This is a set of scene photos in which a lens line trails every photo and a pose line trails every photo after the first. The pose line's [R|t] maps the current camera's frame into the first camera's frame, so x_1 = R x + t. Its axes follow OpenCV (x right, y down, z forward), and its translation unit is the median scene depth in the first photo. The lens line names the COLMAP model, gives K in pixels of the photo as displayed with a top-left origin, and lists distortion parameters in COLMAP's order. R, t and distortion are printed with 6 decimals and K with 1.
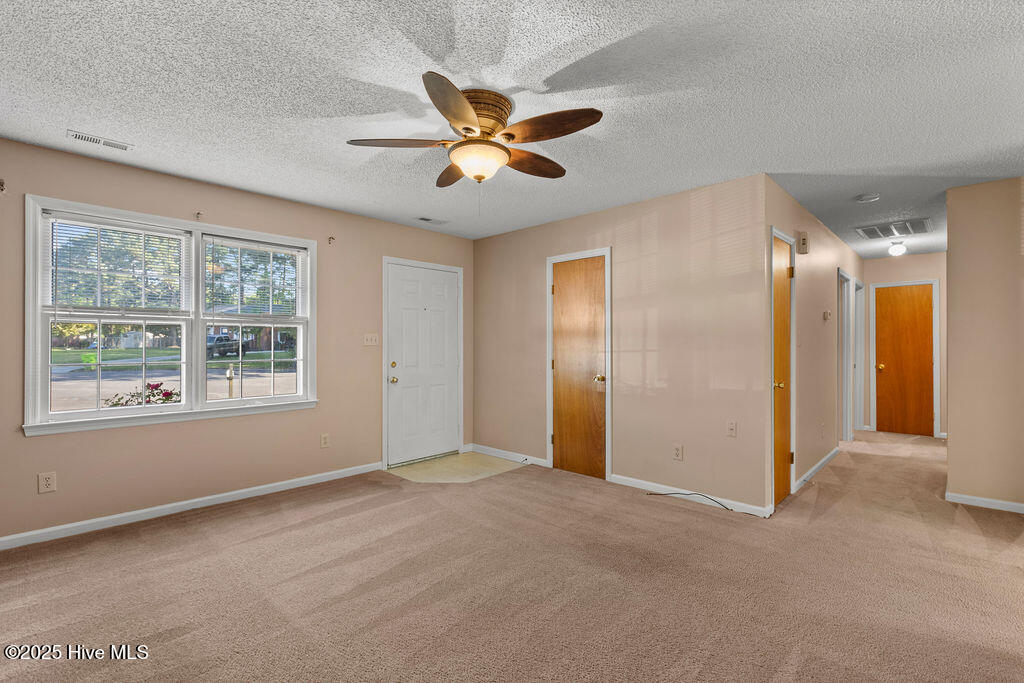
lens RADIAL K [[466.3, 0, 509.8], [0, 466.3, 343.1], [0, 0, 1]] dist [0.004392, -0.000607]
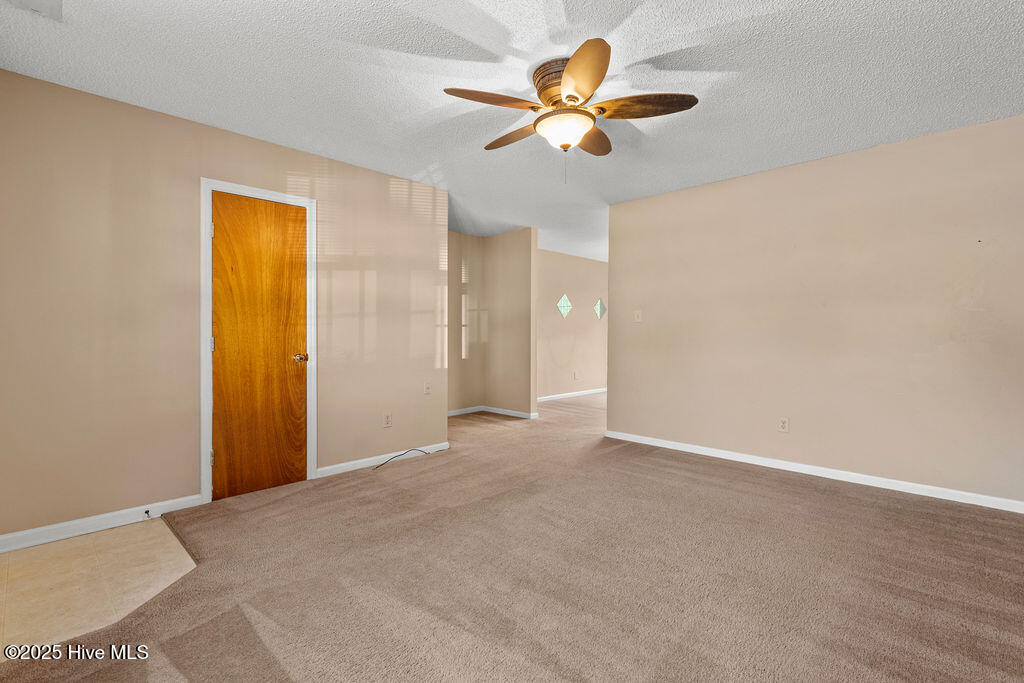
lens RADIAL K [[466.3, 0, 513.4], [0, 466.3, 339.5], [0, 0, 1]] dist [0.004392, -0.000607]
pose [[0.004360, -0.018135, 0.999826, -0.616274], [-0.005210, 0.999822, 0.018157, 0.026203], [-0.999977, -0.005288, 0.004265, 0.623447]]
